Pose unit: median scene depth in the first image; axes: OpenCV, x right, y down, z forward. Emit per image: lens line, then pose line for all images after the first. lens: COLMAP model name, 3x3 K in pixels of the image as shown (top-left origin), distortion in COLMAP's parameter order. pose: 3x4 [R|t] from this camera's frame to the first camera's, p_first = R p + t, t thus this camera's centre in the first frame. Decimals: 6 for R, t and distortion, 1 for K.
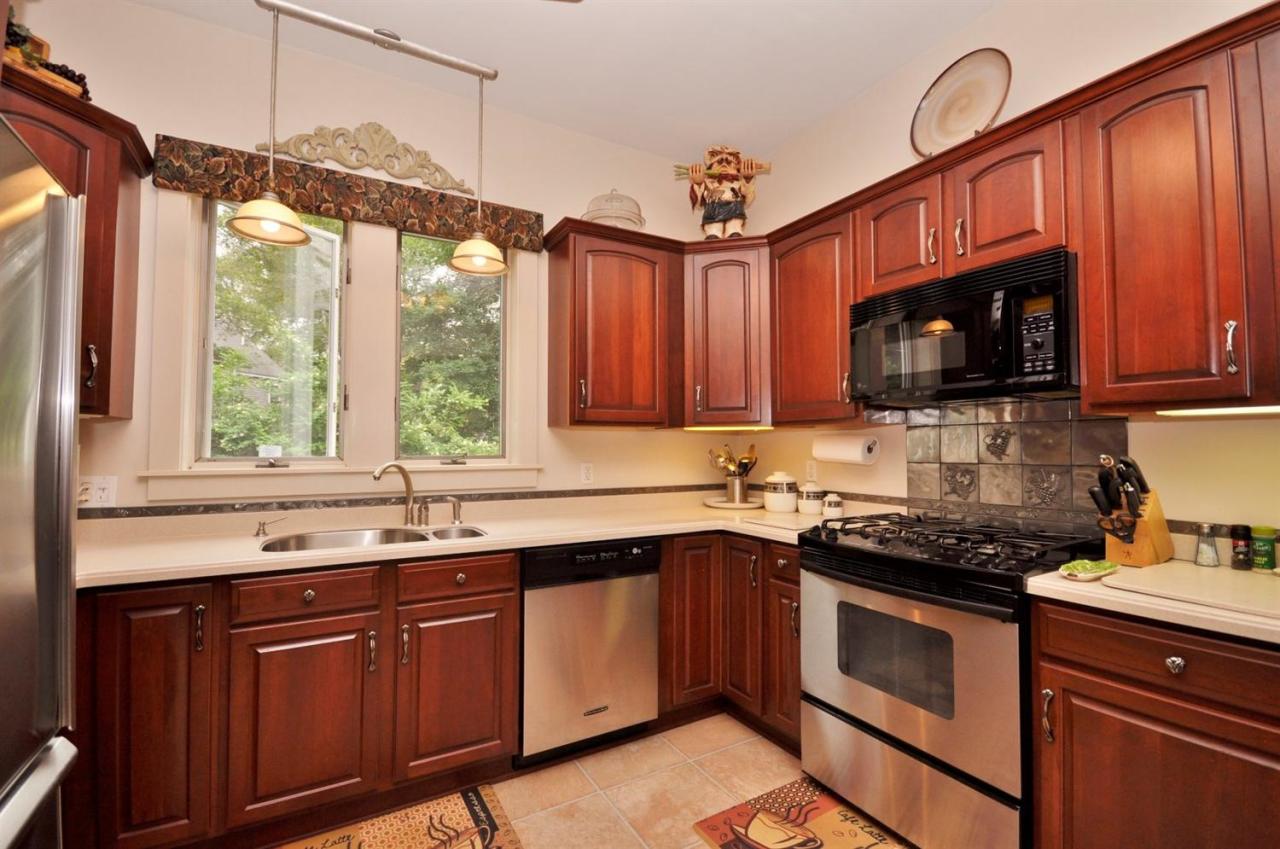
lens RADIAL K [[553.7, 0, 640.0], [0, 553.7, 424.5], [0, 0, 1]] dist [0.033691, -0.022114]
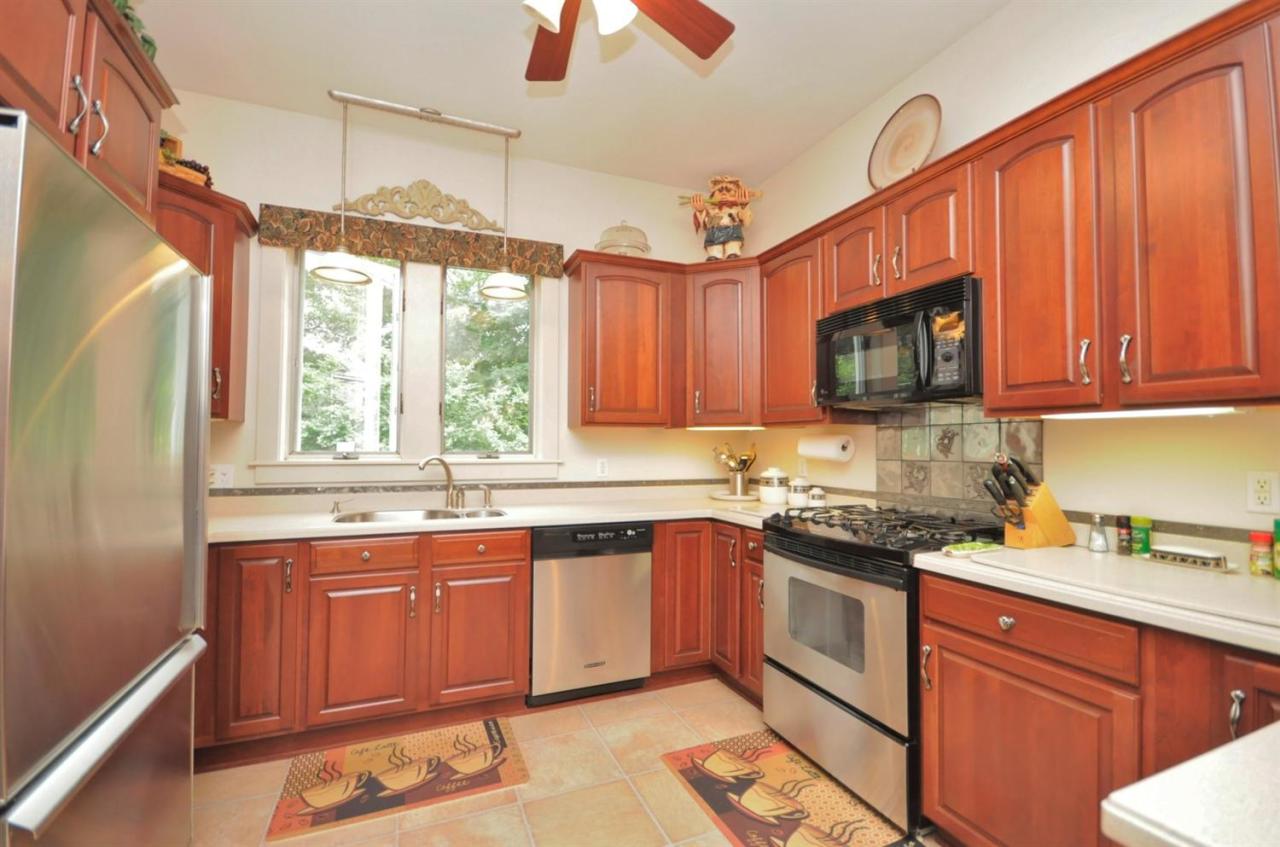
lens RADIAL K [[553.7, 0, 640.0], [0, 553.7, 423.5], [0, 0, 1]] dist [0.033691, -0.022114]
pose [[0.992161, 0.000173, -0.124964, 0.170261], [-0.000030, 0.999999, 0.001145, -0.006125], [0.124964, -0.001132, 0.992161, -0.178307]]
